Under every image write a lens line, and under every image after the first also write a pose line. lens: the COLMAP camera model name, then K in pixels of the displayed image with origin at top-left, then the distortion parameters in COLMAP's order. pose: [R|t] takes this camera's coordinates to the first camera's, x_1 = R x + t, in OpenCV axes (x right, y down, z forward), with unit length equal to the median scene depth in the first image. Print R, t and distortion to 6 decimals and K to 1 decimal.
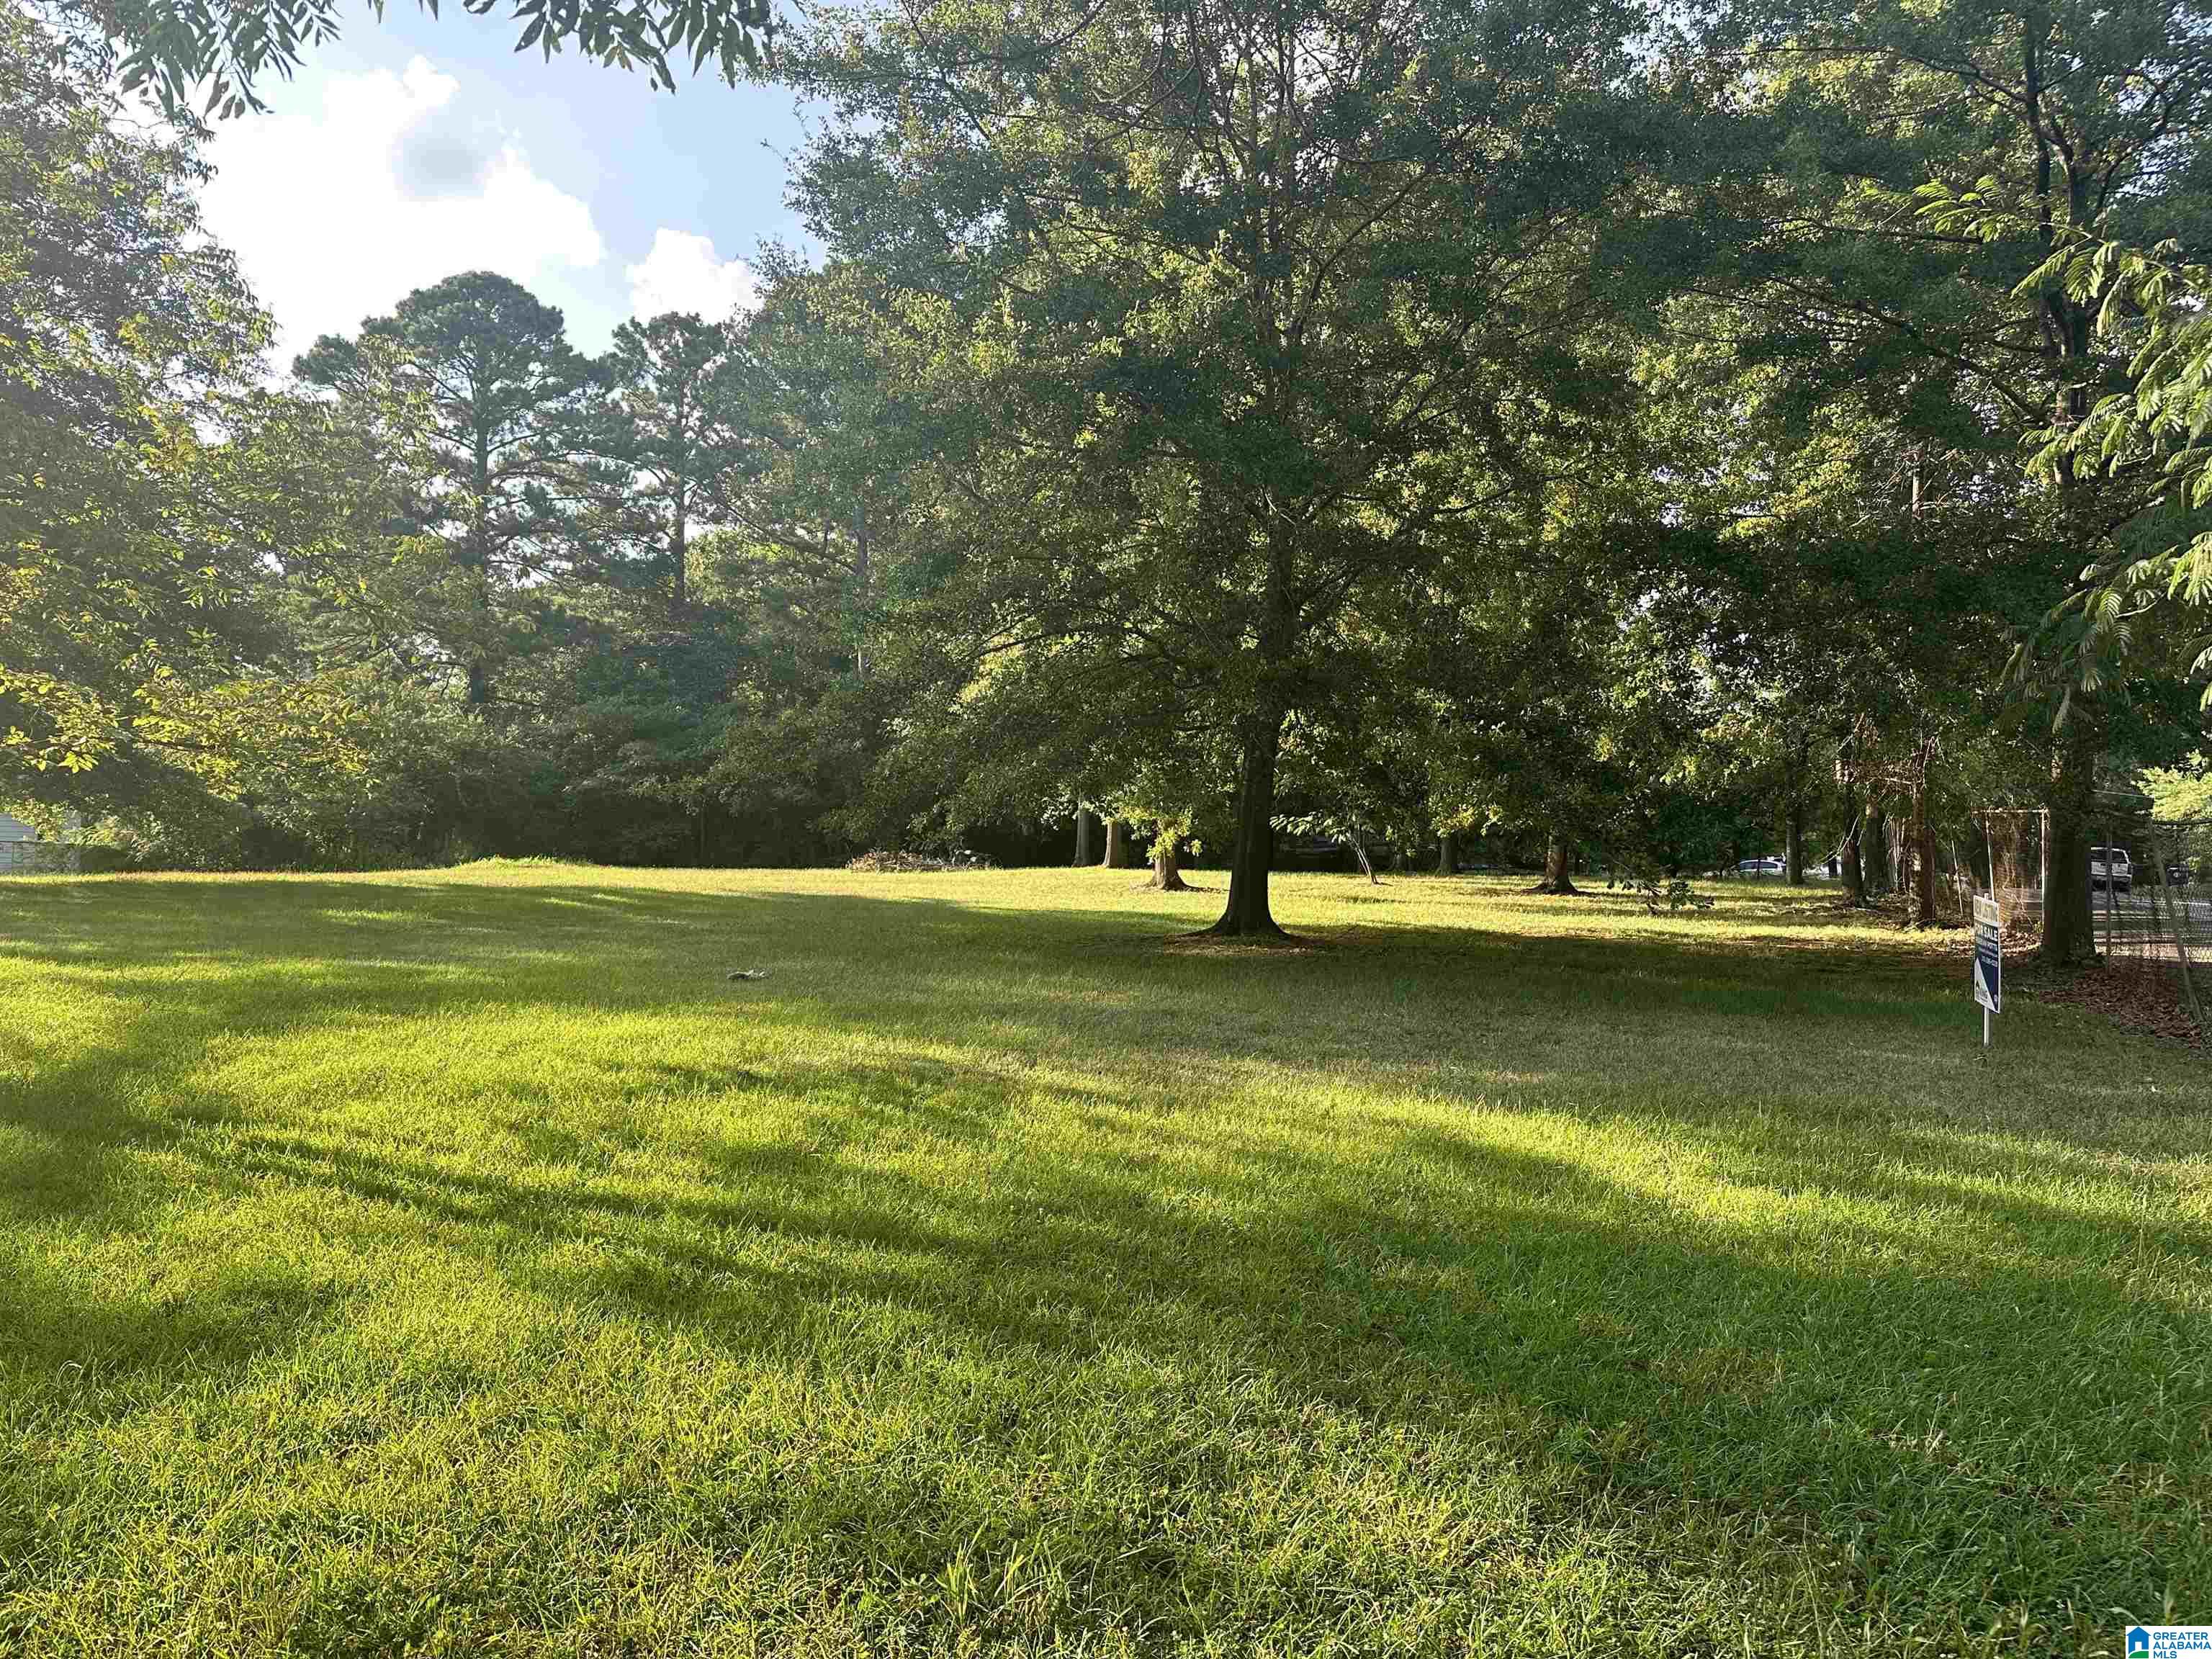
lens RADIAL K [[1547.8, 0, 1106.0], [0, 1547.8, 829.5], [0, 0, 1]] dist [0.082070, -0.108244]
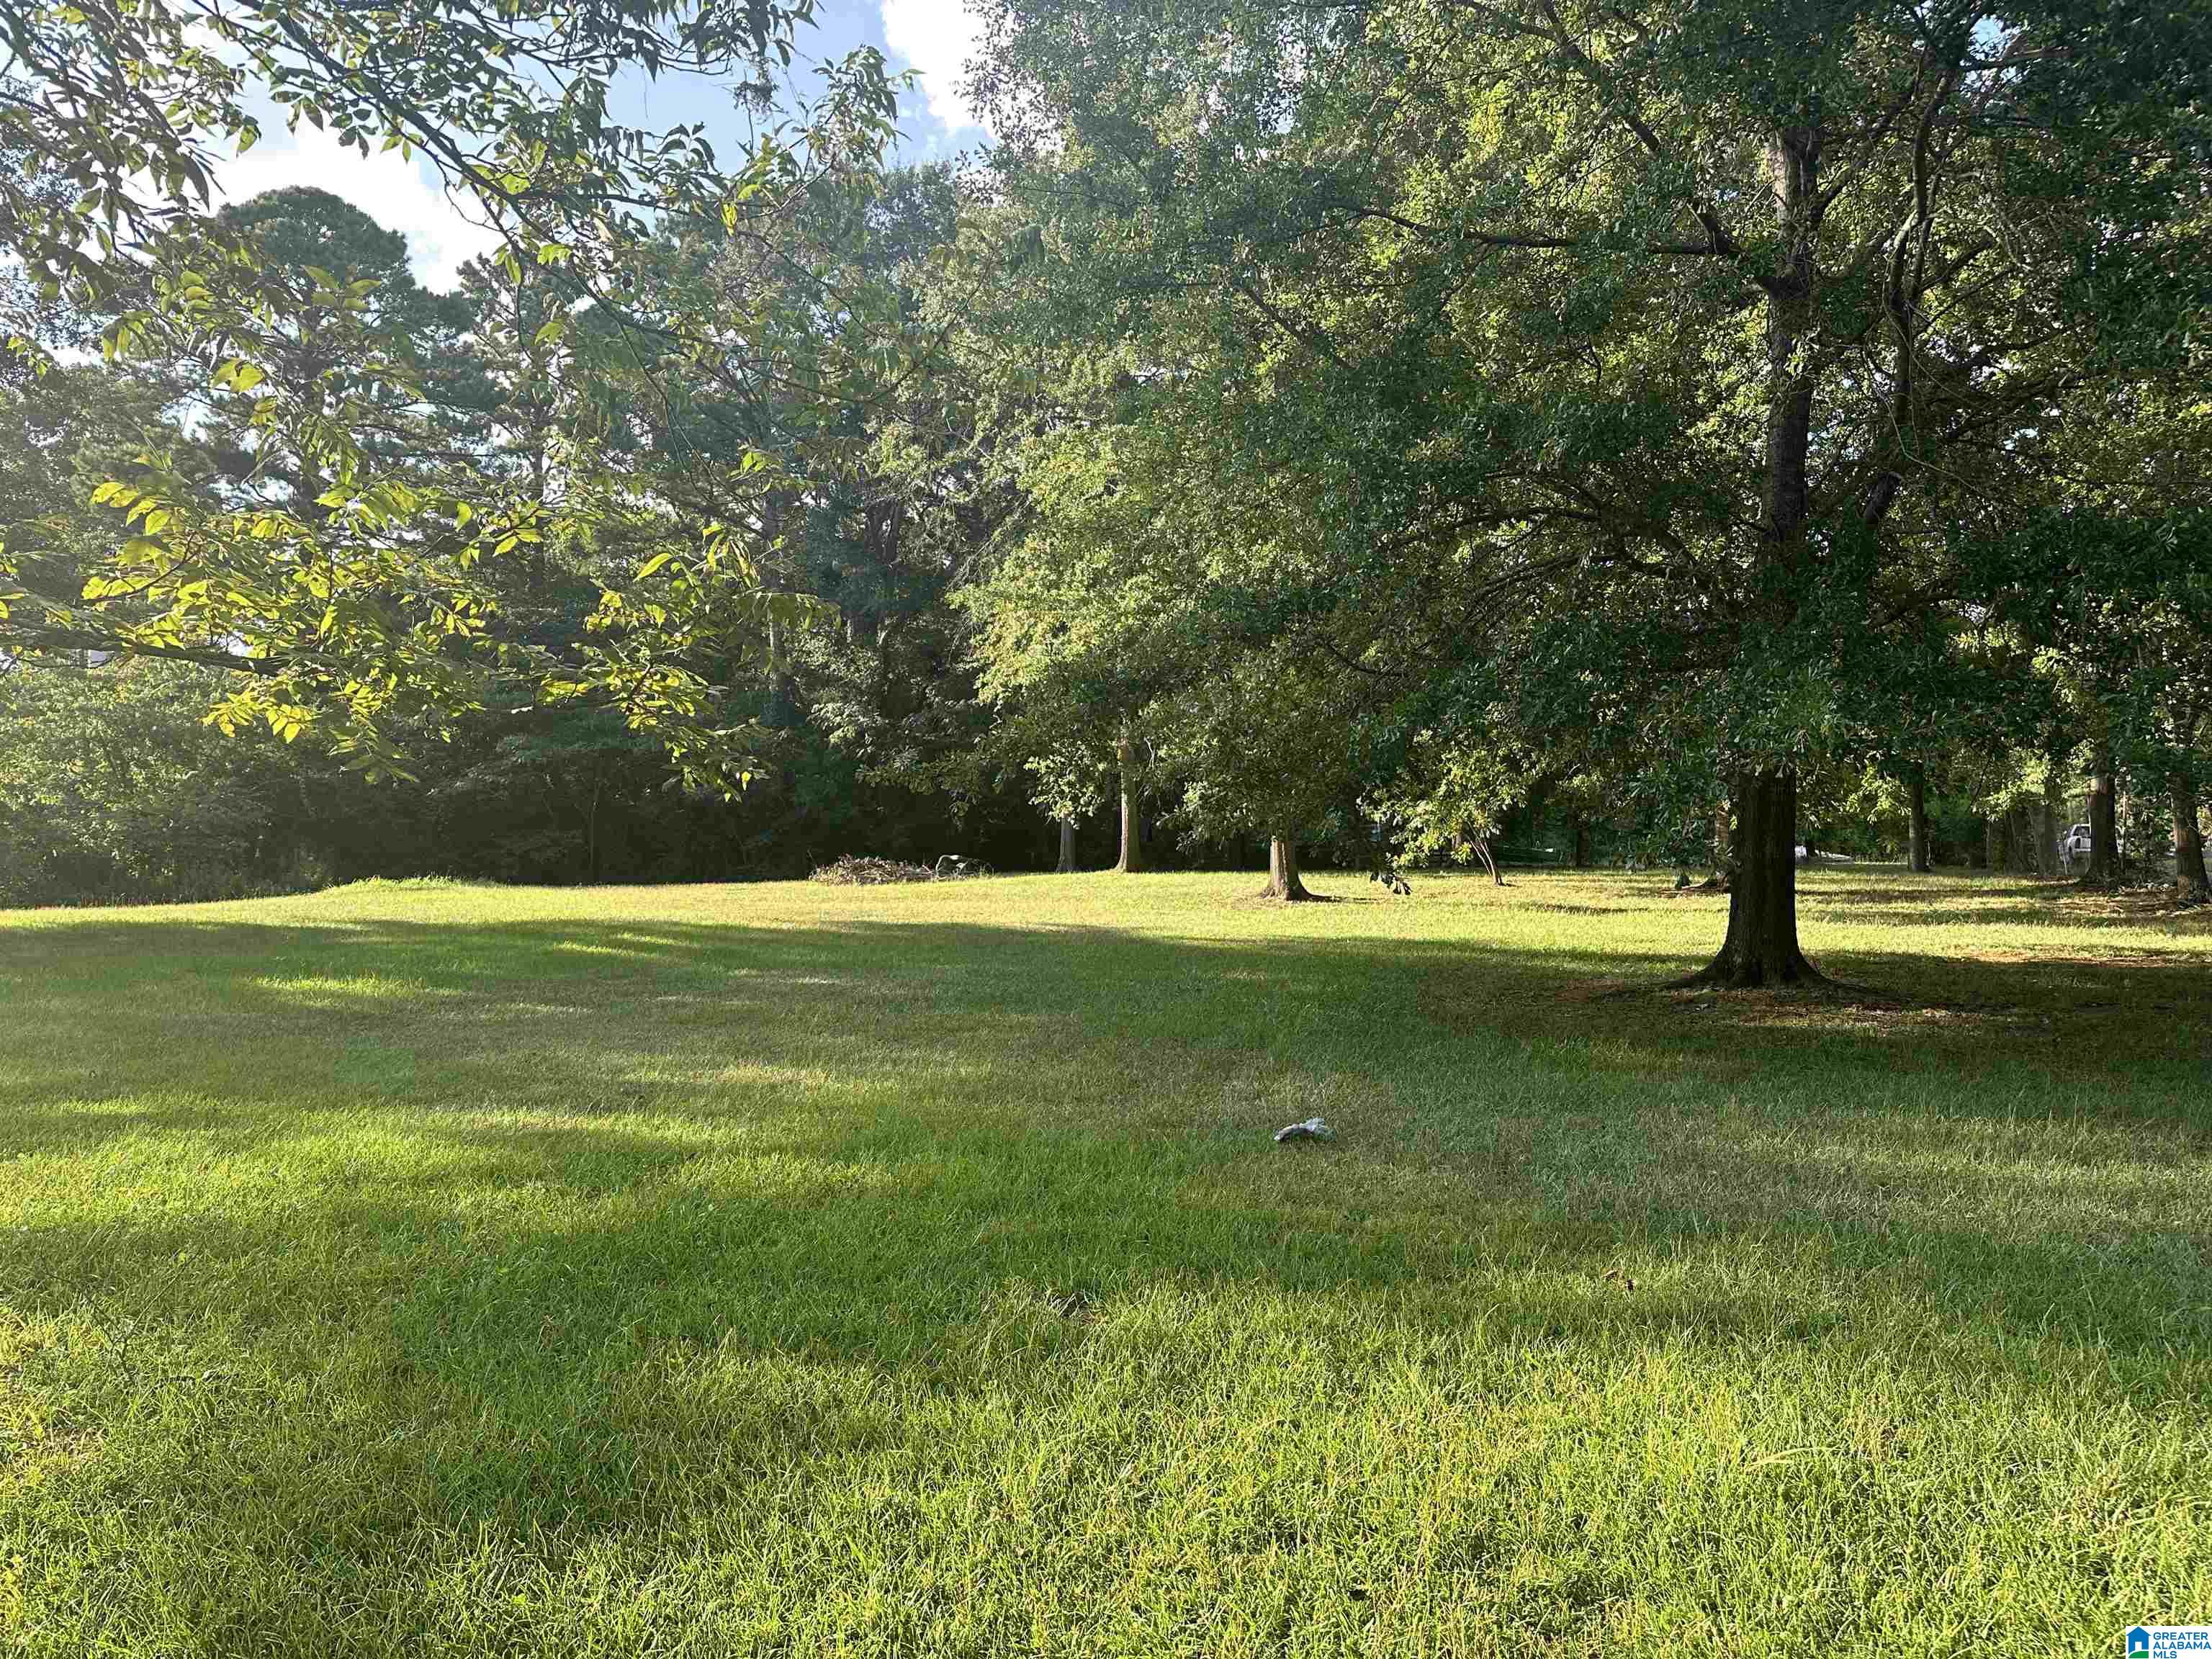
lens RADIAL K [[1541.1, 0, 1114.6], [0, 1541.1, 809.9], [0, 0, 1]] dist [0.075188, -0.112055]
pose [[0.991838, -0.020084, 0.125914, -0.143390], [0.021349, 0.999734, -0.008699, -0.002653], [-0.125706, 0.011316, 0.992003, 0.205173]]
